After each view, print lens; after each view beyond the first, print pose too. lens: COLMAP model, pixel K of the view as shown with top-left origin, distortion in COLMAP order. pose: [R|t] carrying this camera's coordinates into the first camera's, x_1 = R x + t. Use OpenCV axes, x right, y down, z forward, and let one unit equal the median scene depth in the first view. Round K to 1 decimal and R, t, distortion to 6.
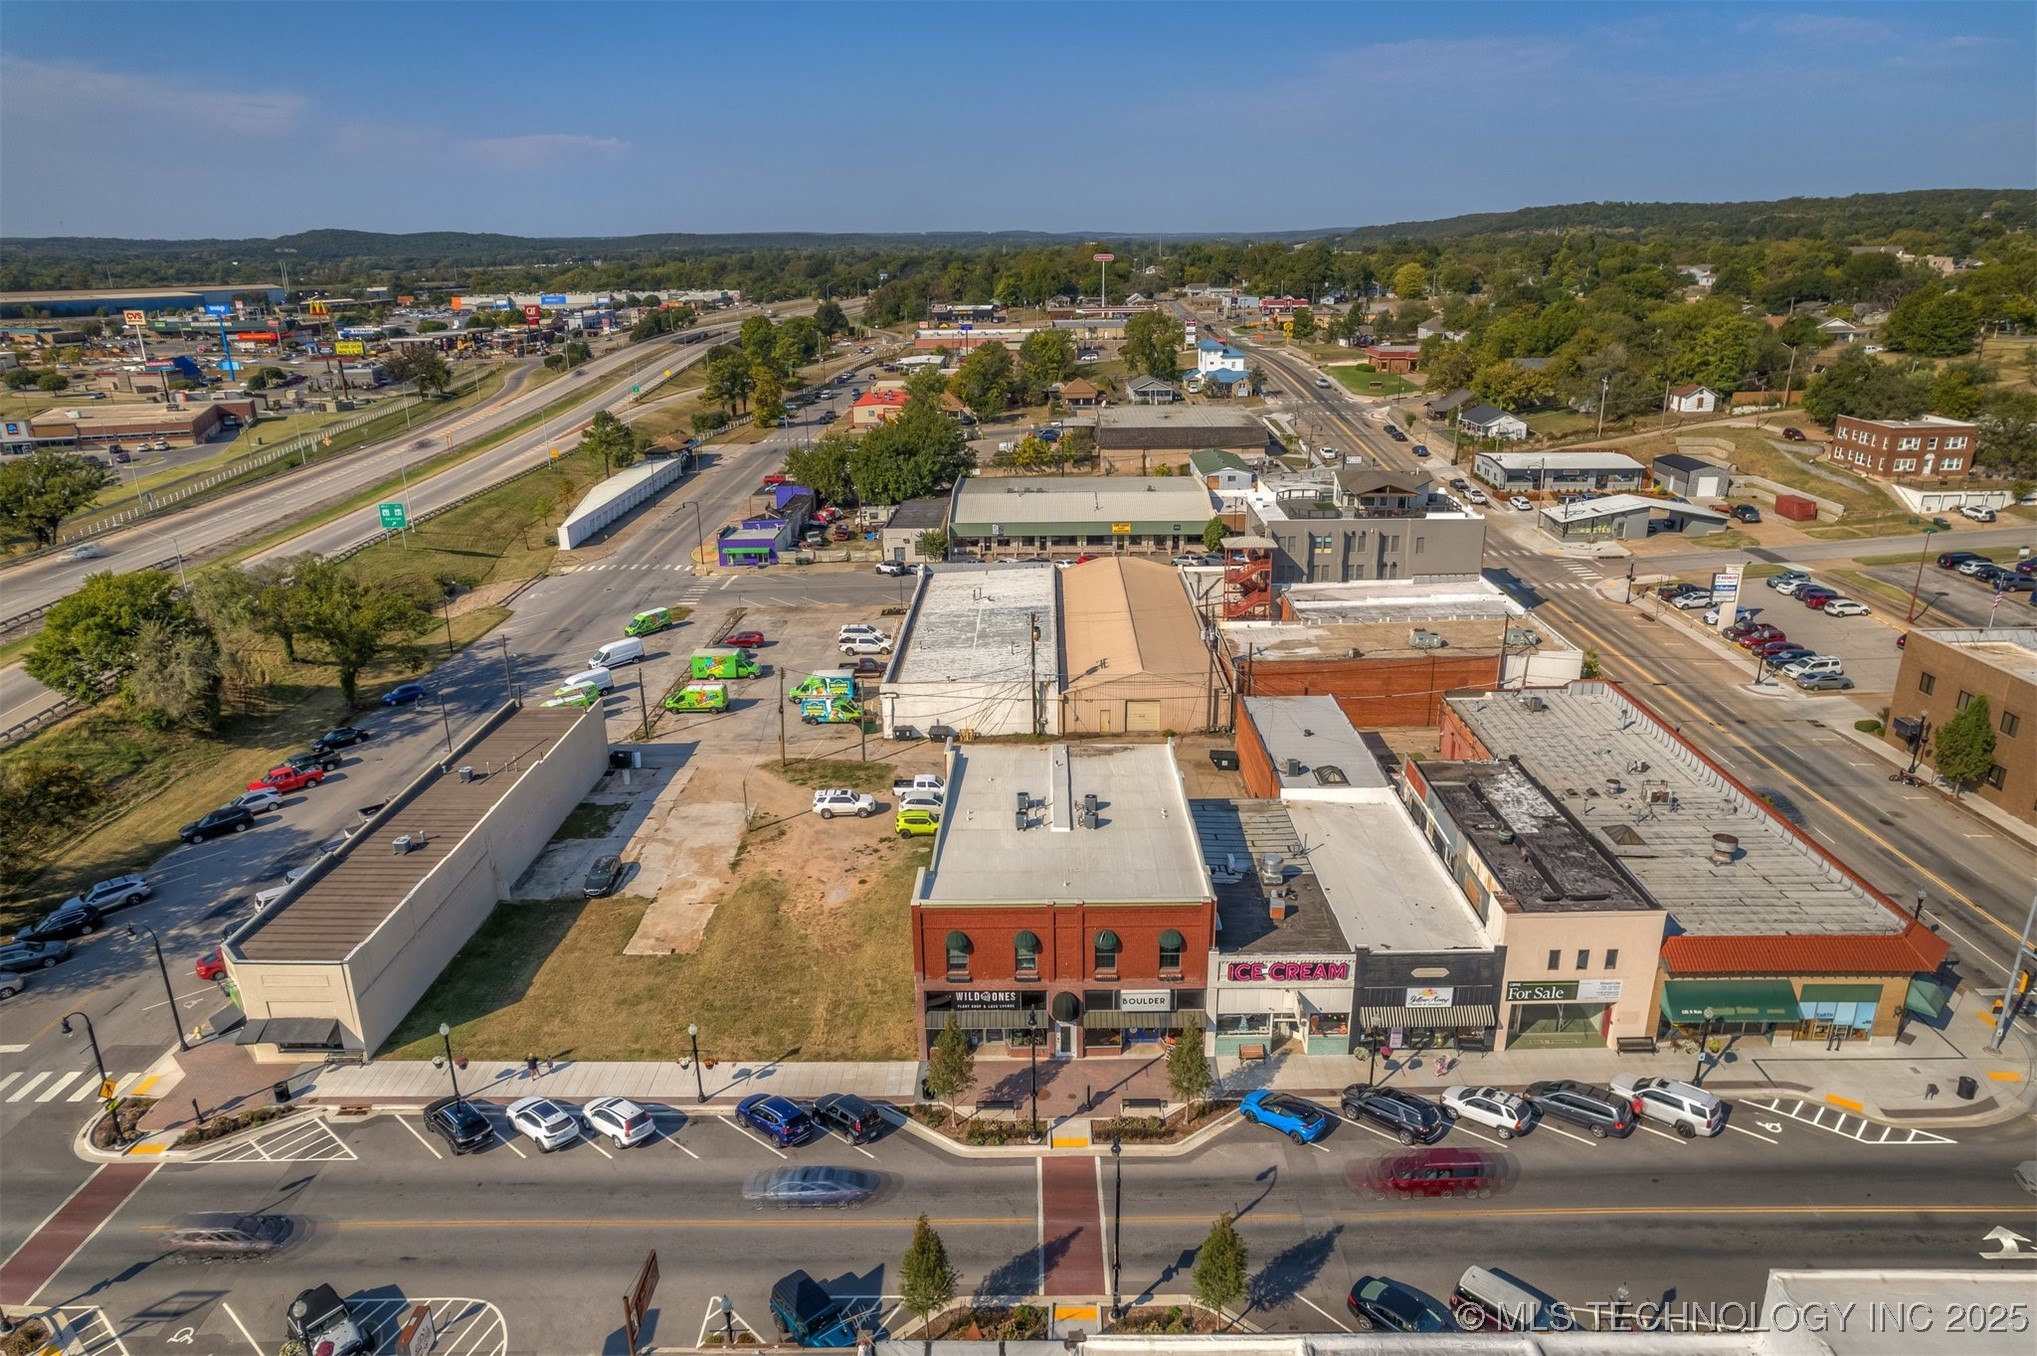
lens RADIAL K [[1302.3, 0, 1023.9], [0, 1302.3, 680.1], [0, 0, 1]] dist [-0.074396, 0.084151]
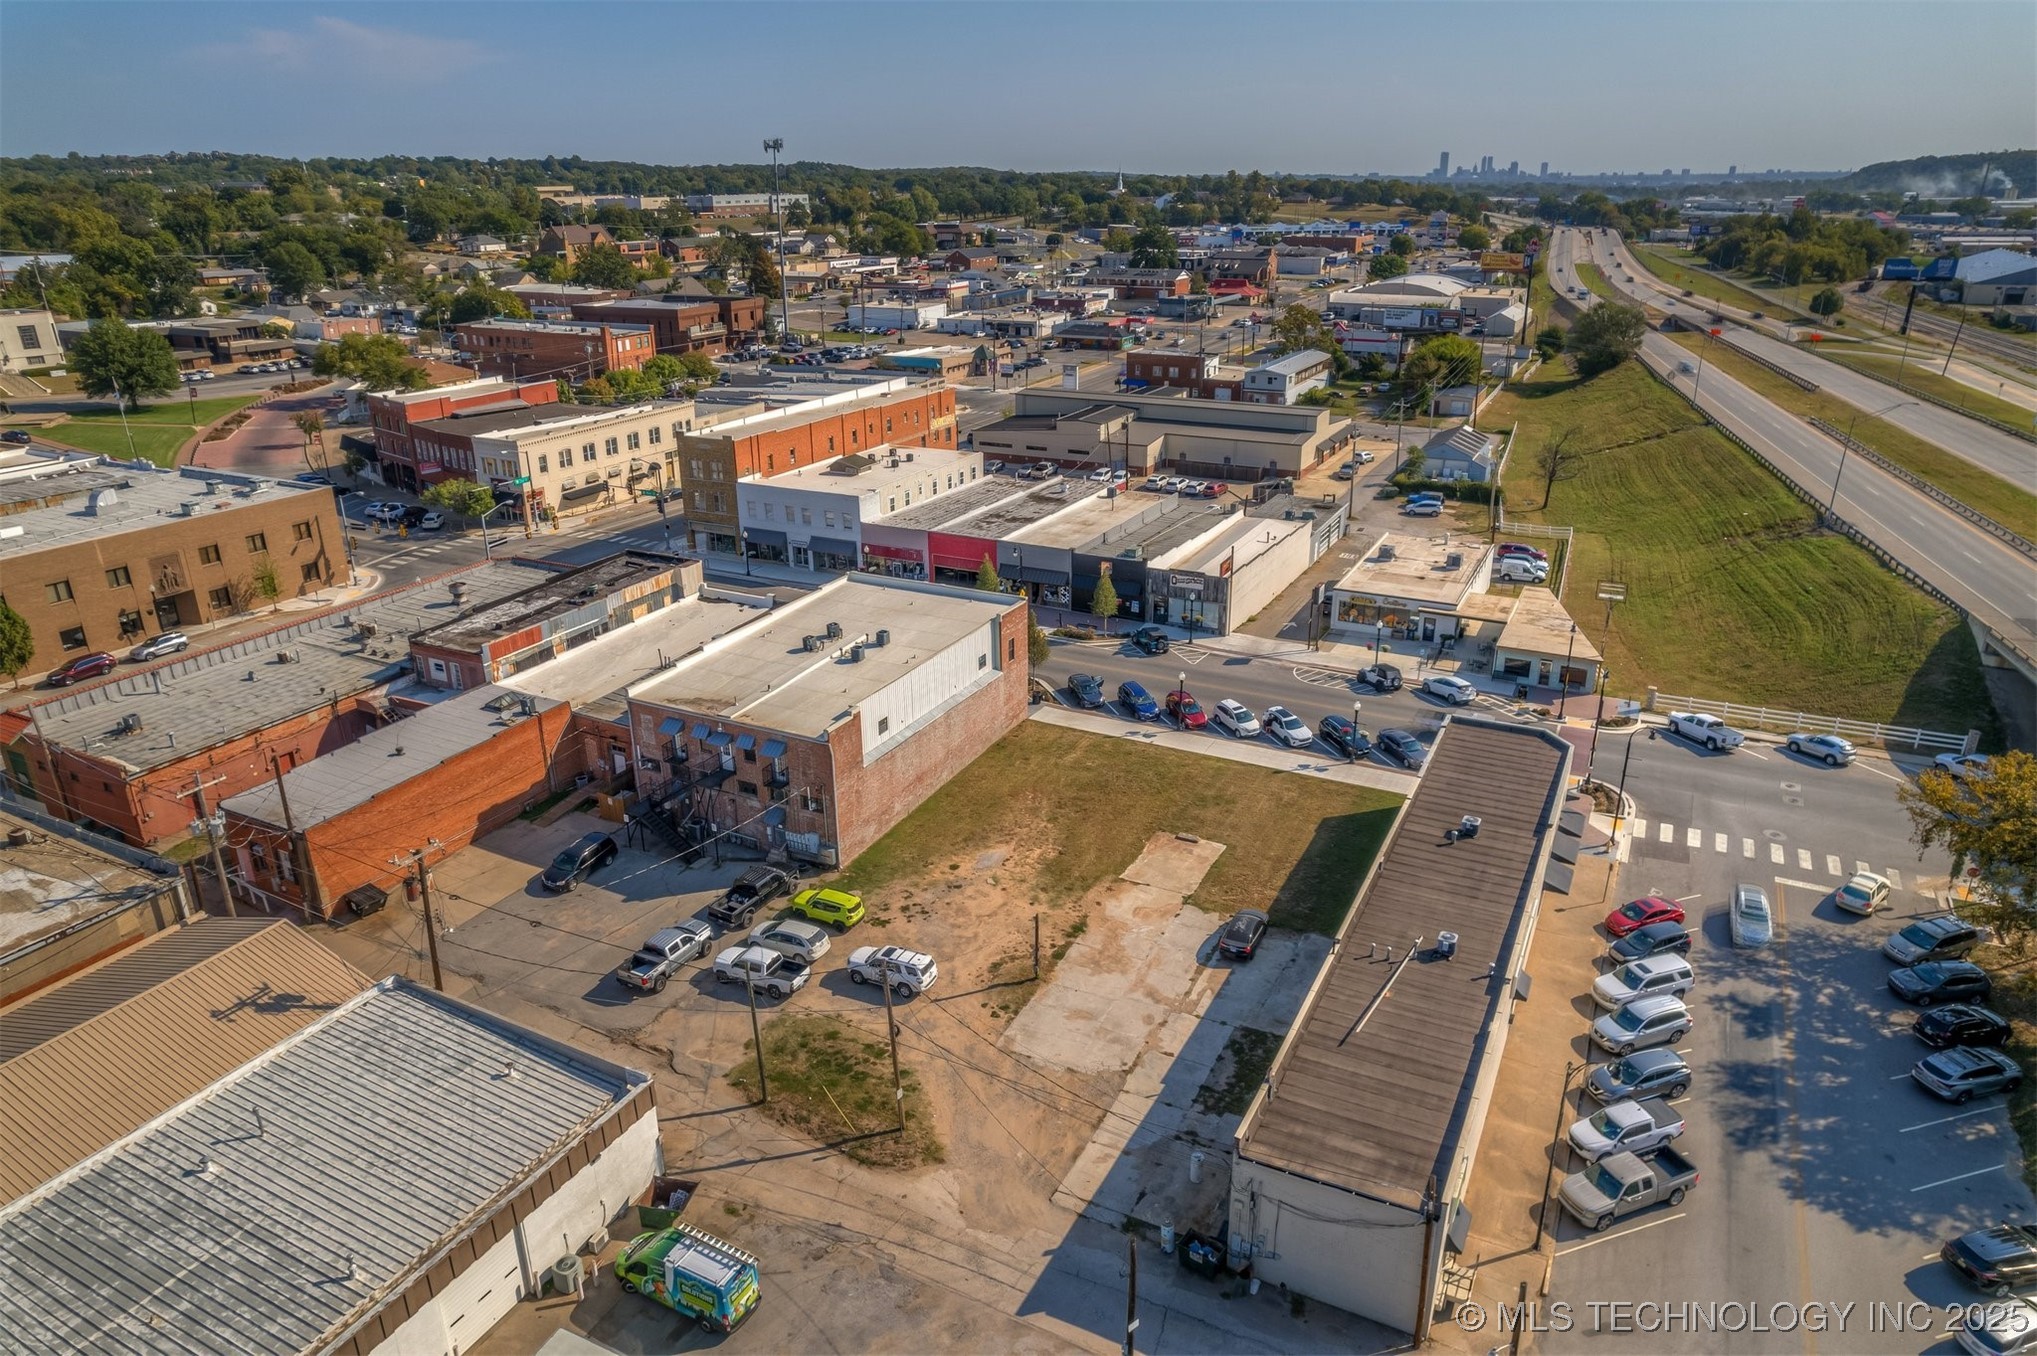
lens RADIAL K [[1302.3, 0, 1023.9], [0, 1302.3, 680.1], [0, 0, 1]] dist [-0.074396, 0.084151]
pose [[-0.896360, -0.141009, 0.420304, -0.431436], [0.163577, 0.775973, 0.609187, -0.389984], [-0.412045, 0.614803, -0.672485, 1.249318]]
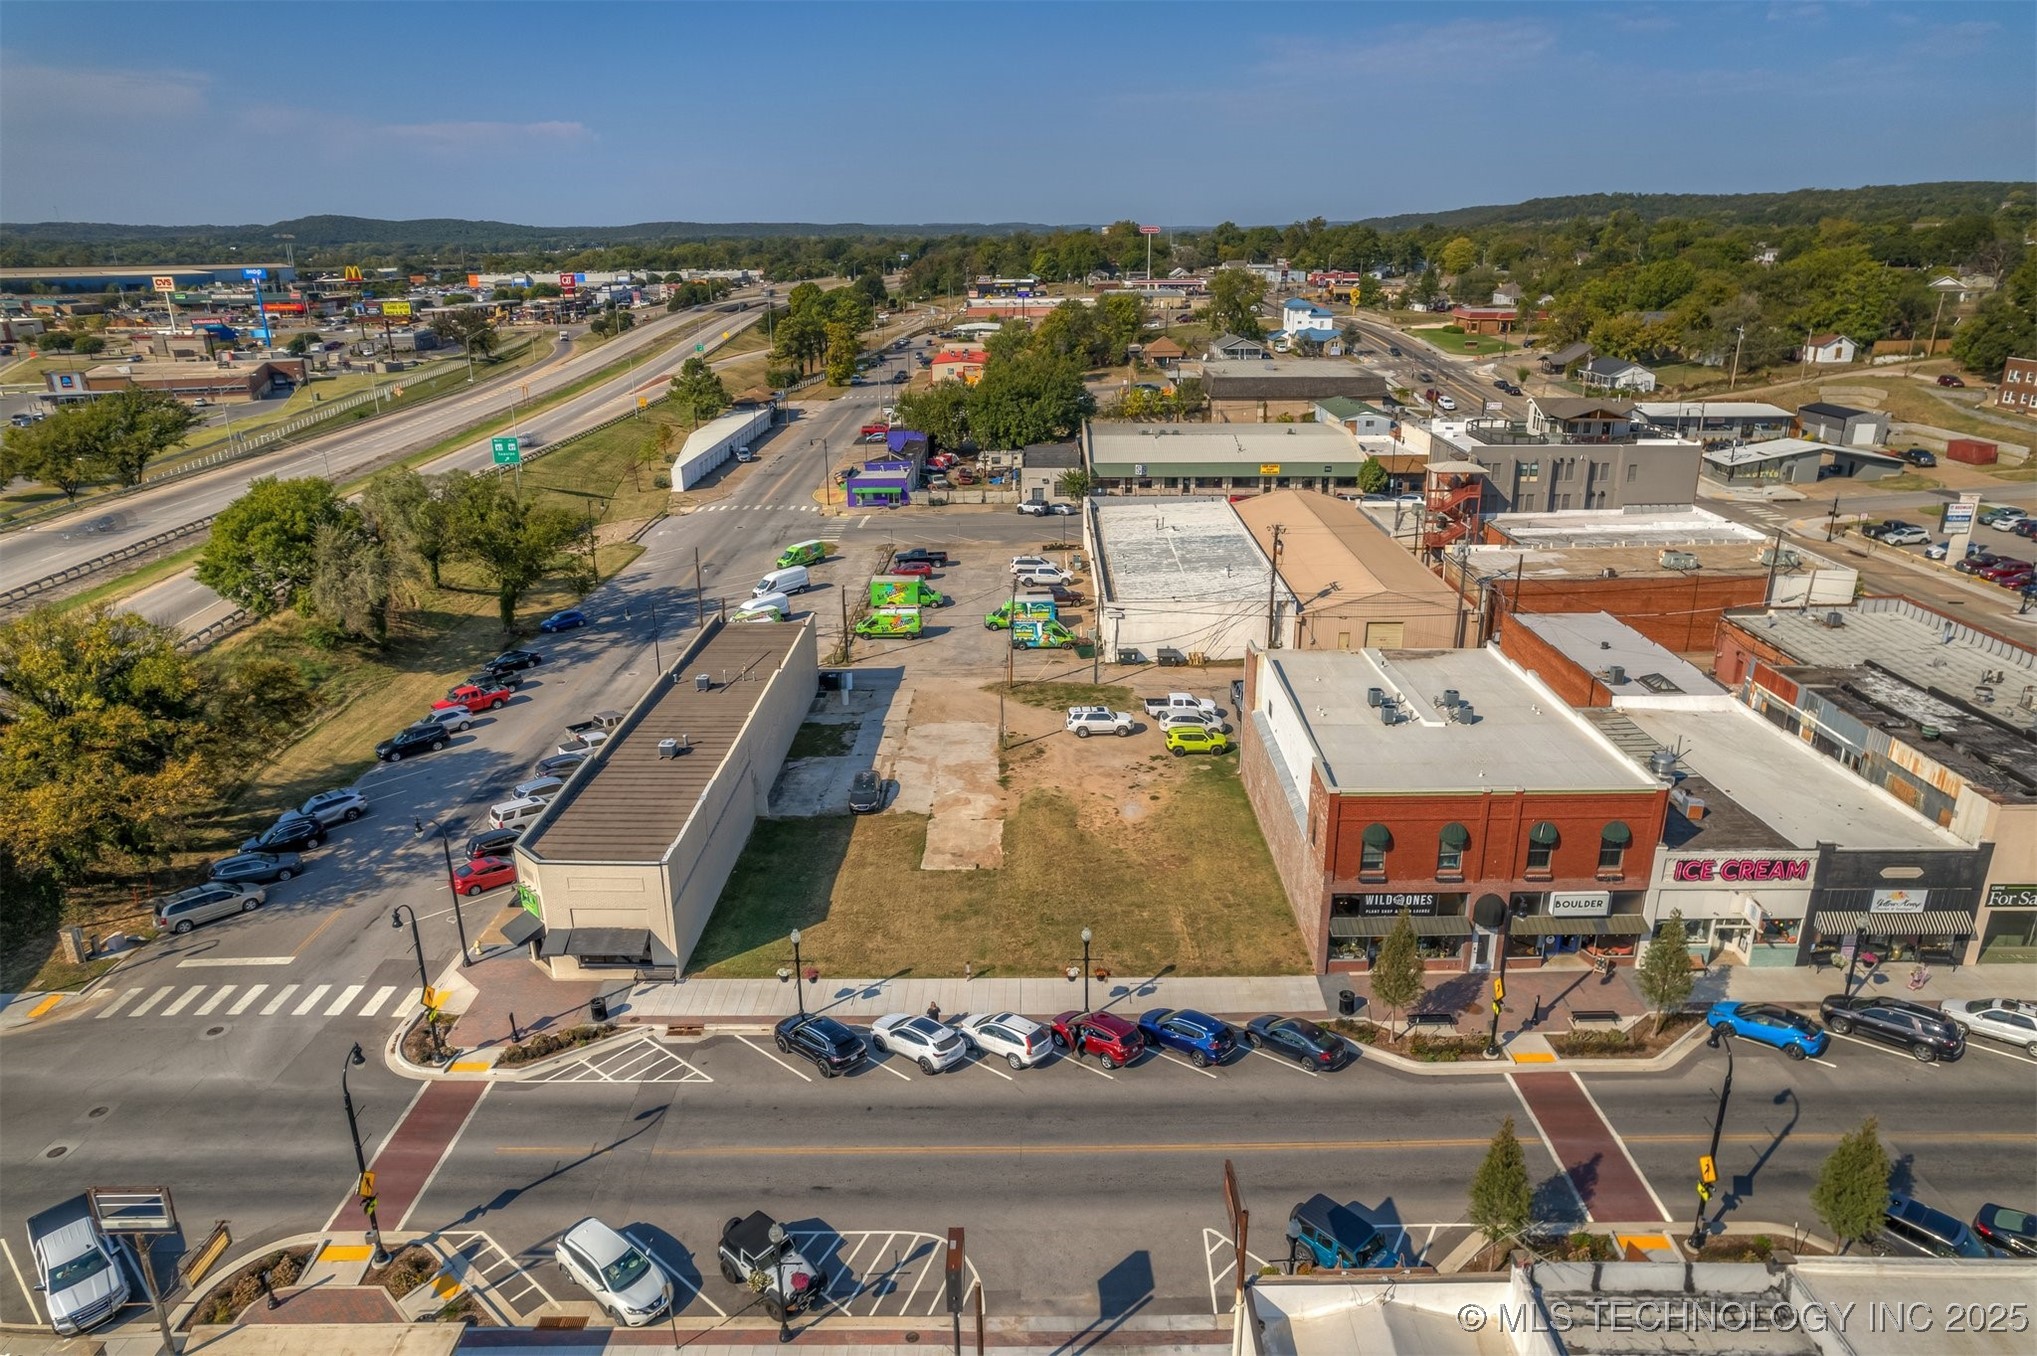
lens RADIAL K [[1302.3, 0, 1023.9], [0, 1302.3, 680.1], [0, 0, 1]] dist [-0.074396, 0.084151]
pose [[0.999981, 0.003760, 0.004888, -0.184742], [-0.003782, 0.999982, 0.004553, 0.057940], [-0.004871, -0.004571, 0.999978, 0.076446]]
